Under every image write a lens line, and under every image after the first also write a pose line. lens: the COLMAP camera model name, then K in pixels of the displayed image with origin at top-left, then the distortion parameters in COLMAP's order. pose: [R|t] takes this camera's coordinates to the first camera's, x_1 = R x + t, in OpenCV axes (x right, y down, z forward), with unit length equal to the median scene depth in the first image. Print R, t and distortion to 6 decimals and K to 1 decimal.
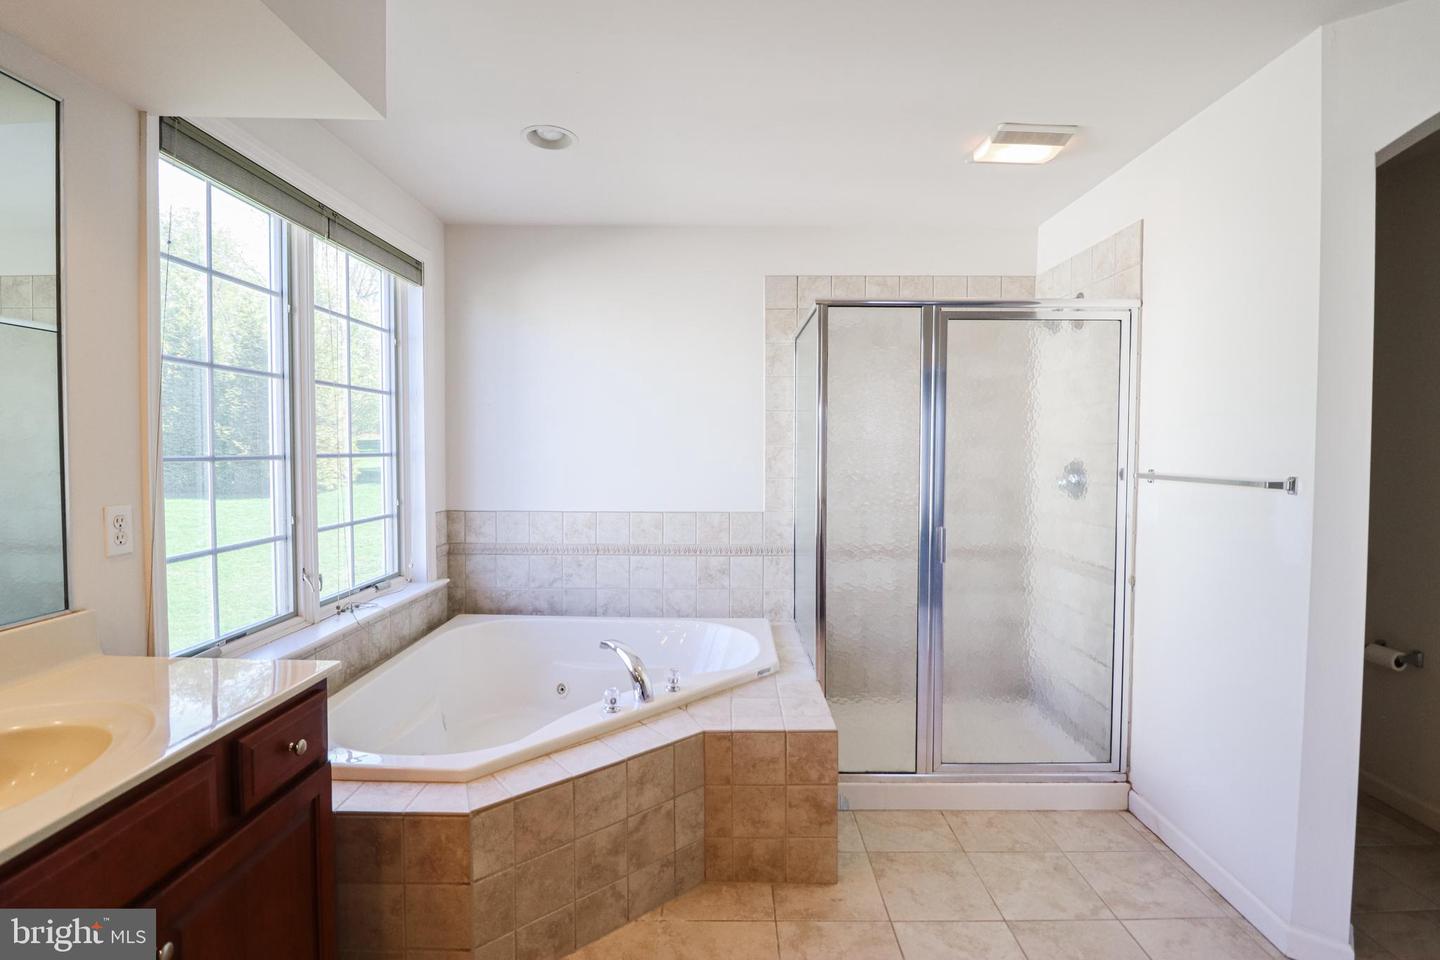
lens RADIAL K [[684.5, 0, 721.4], [0, 684.5, 467.3], [0, 0, 1]] dist [0.003193, -0.016319]
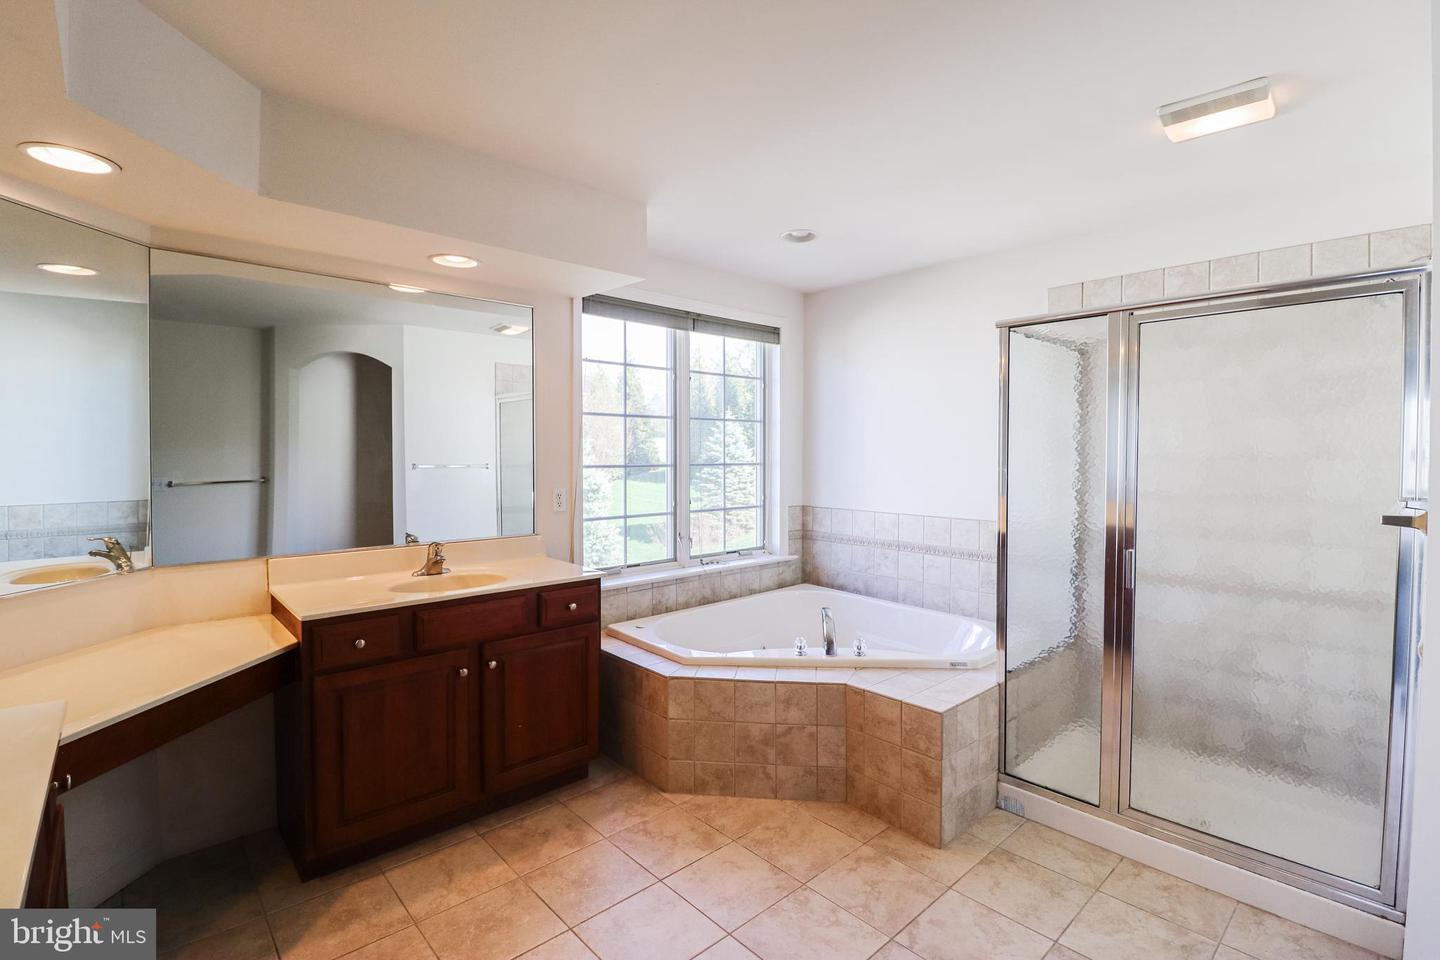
lens RADIAL K [[684.5, 0, 721.4], [0, 684.5, 467.3], [0, 0, 1]] dist [0.003193, -0.016319]
pose [[0.664722, 0.014271, -0.746954, 0.765455], [-0.021962, 0.999759, -0.000443, -0.013243], [0.746768, 0.016699, 0.664875, -0.031056]]
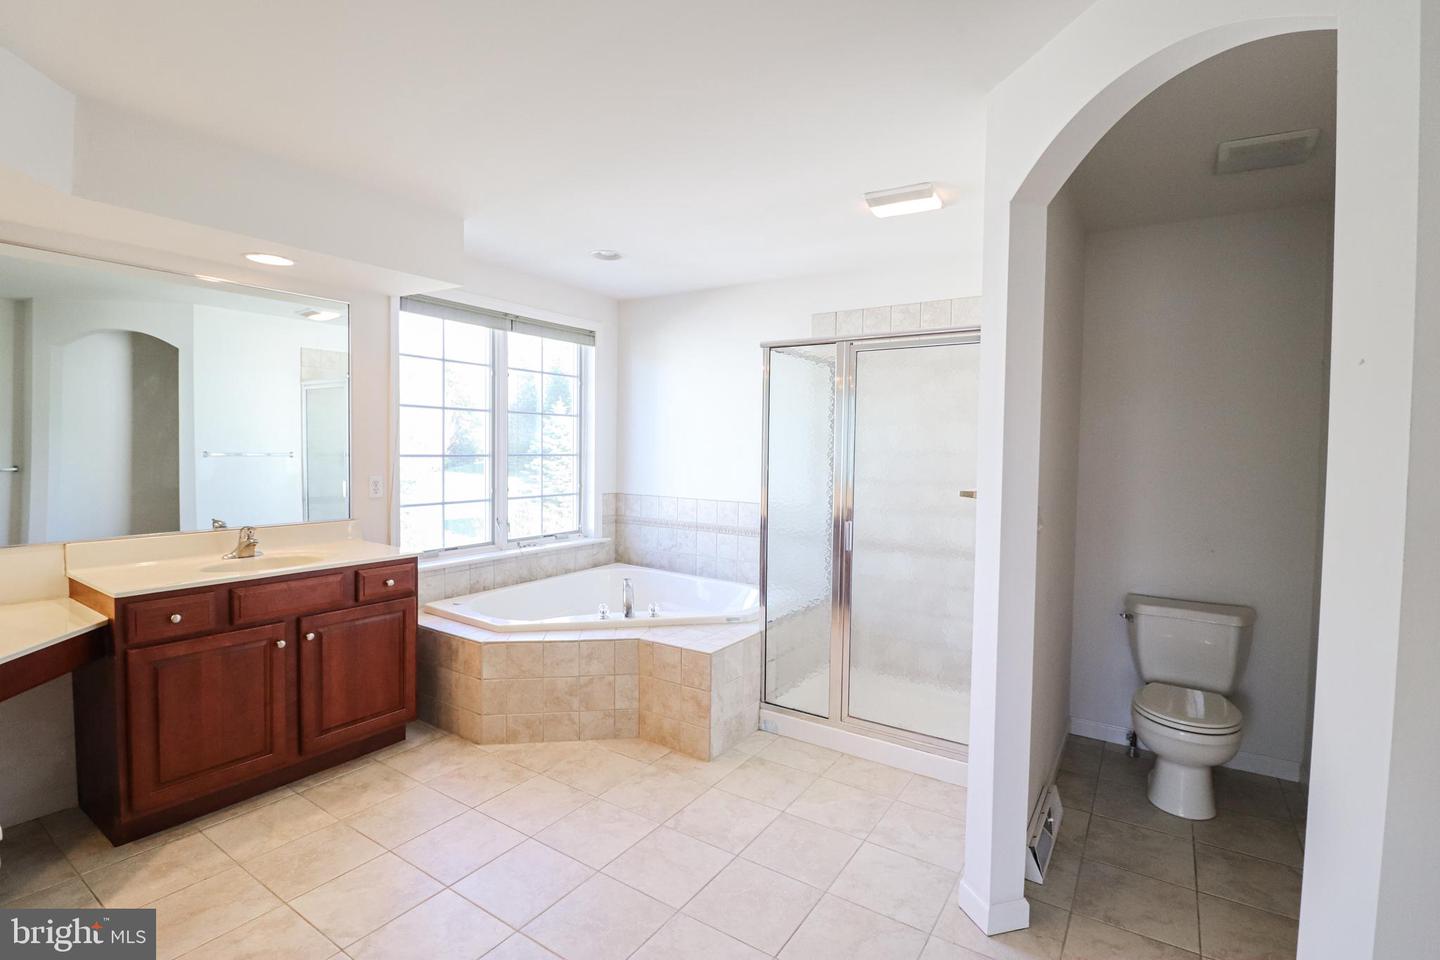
lens RADIAL K [[690.1, 0, 734.1], [0, 690.1, 469.8], [0, 0, 1]] dist [0.002556, -0.013978]
pose [[0.830427, 0.028398, -0.556403, 0.995675], [-0.028907, 0.999551, 0.007872, -0.010820], [0.556377, 0.009547, 0.830875, -0.169228]]
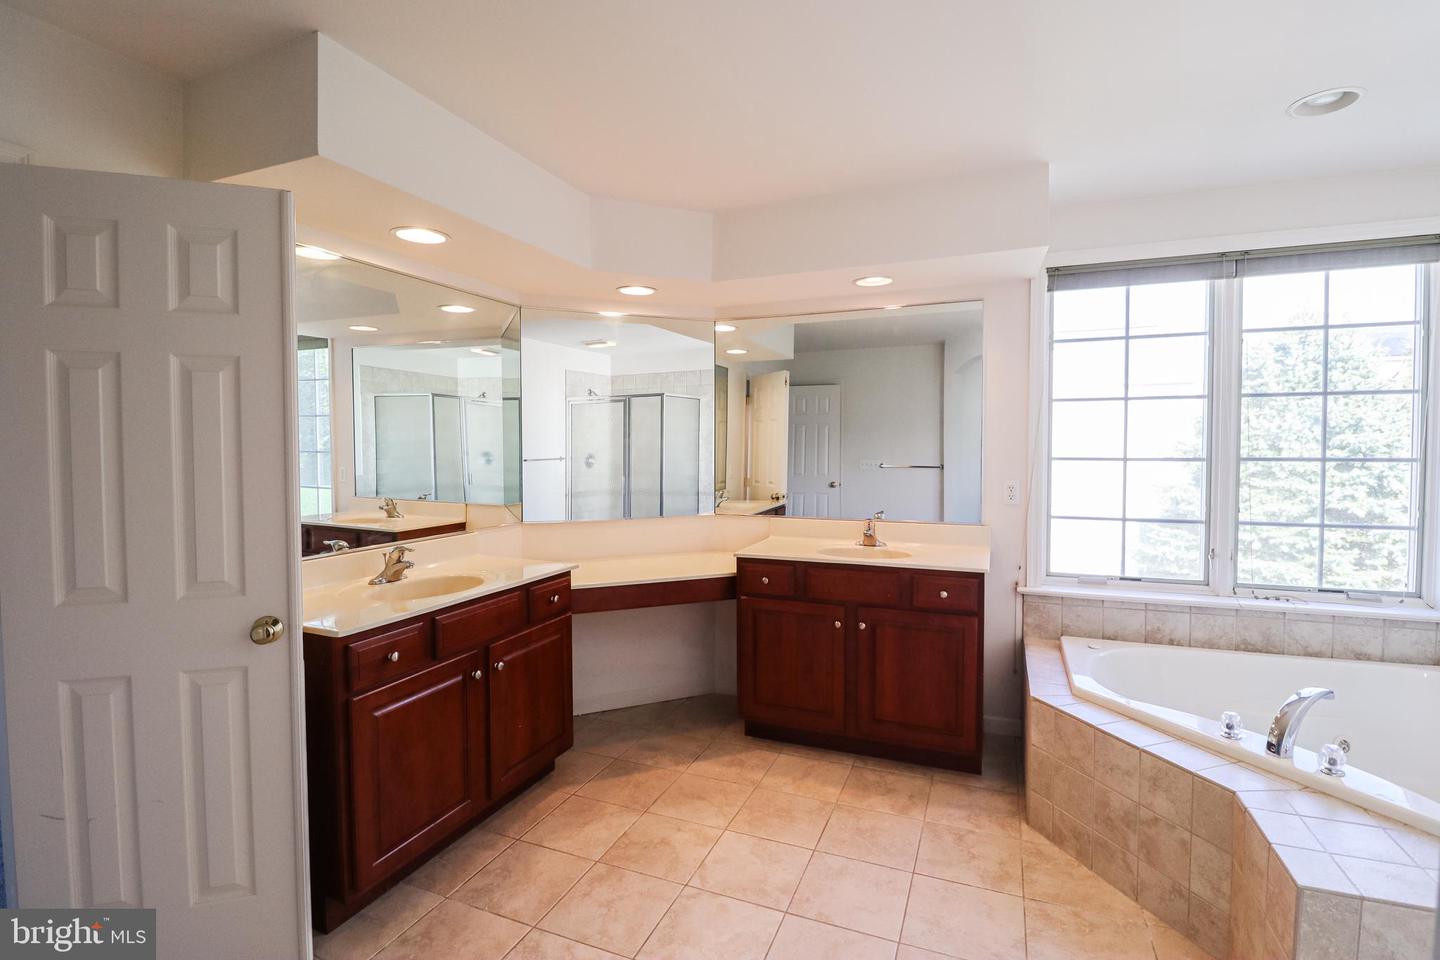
lens RADIAL K [[684.5, 0, 721.4], [0, 684.5, 467.3], [0, 0, 1]] dist [0.003193, -0.016319]
pose [[-0.410345, 0.031987, -0.911369, 0.985473], [-0.025675, 0.998583, 0.046608, -0.039747], [0.911569, 0.042525, -0.408942, 0.748632]]
